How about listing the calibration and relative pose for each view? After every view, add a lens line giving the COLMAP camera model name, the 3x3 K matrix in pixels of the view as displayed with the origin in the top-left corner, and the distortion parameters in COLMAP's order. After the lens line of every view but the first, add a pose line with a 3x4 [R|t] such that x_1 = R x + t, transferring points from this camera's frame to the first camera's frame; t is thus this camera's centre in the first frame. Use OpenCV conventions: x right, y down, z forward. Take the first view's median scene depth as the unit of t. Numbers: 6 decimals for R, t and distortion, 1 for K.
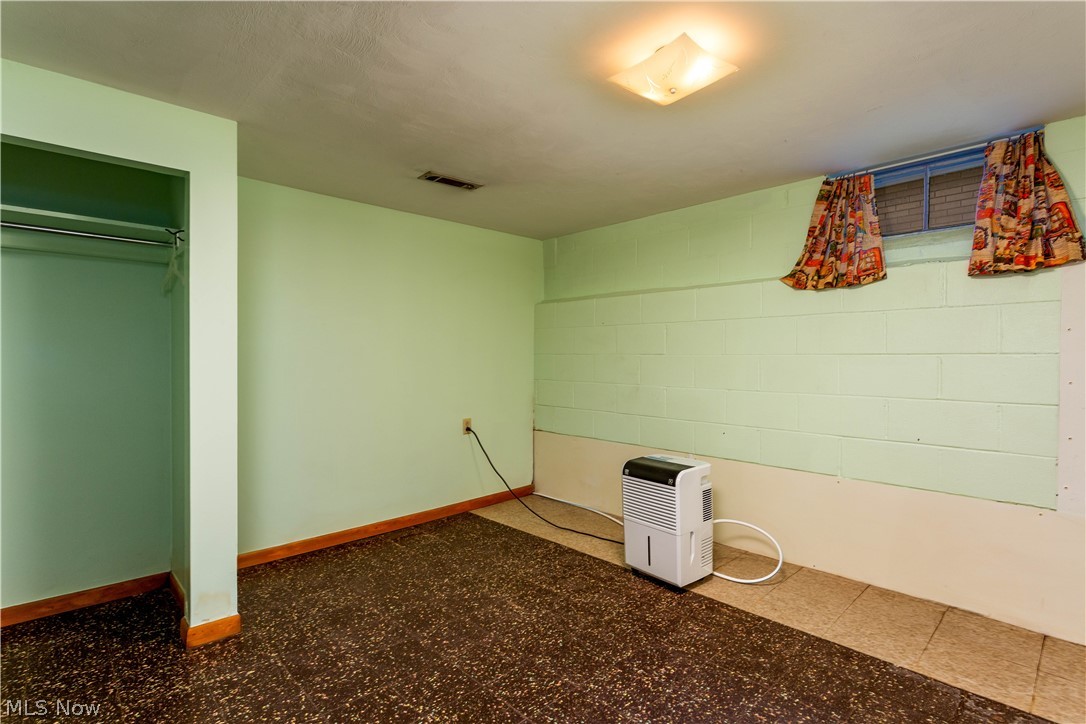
lens RADIAL K [[529.1, 0, 544.9], [0, 529.1, 361.0], [0, 0, 1]] dist [-0.002745, -0.000192]
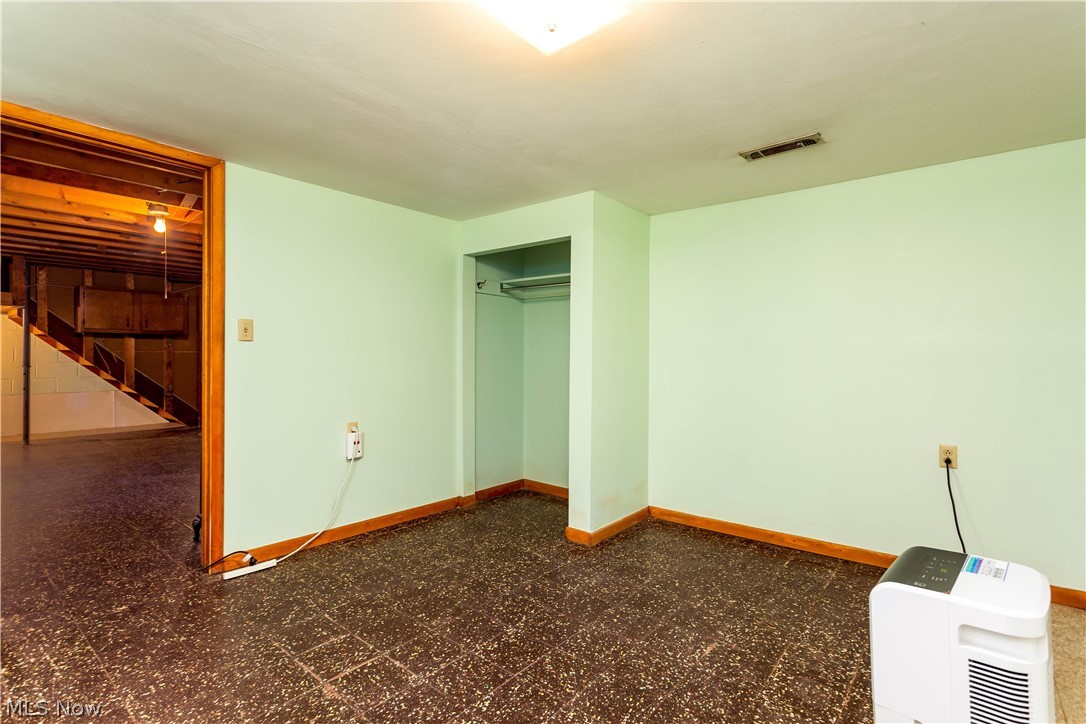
lens RADIAL K [[529.1, 0, 547.6], [0, 529.1, 355.9], [0, 0, 1]] dist [-0.002745, -0.000192]
pose [[0.113657, 0.003175, -0.993515, 0.707103], [-0.011302, 0.999934, 0.001903, -0.003237], [0.993456, 0.011013, 0.113685, 0.606662]]
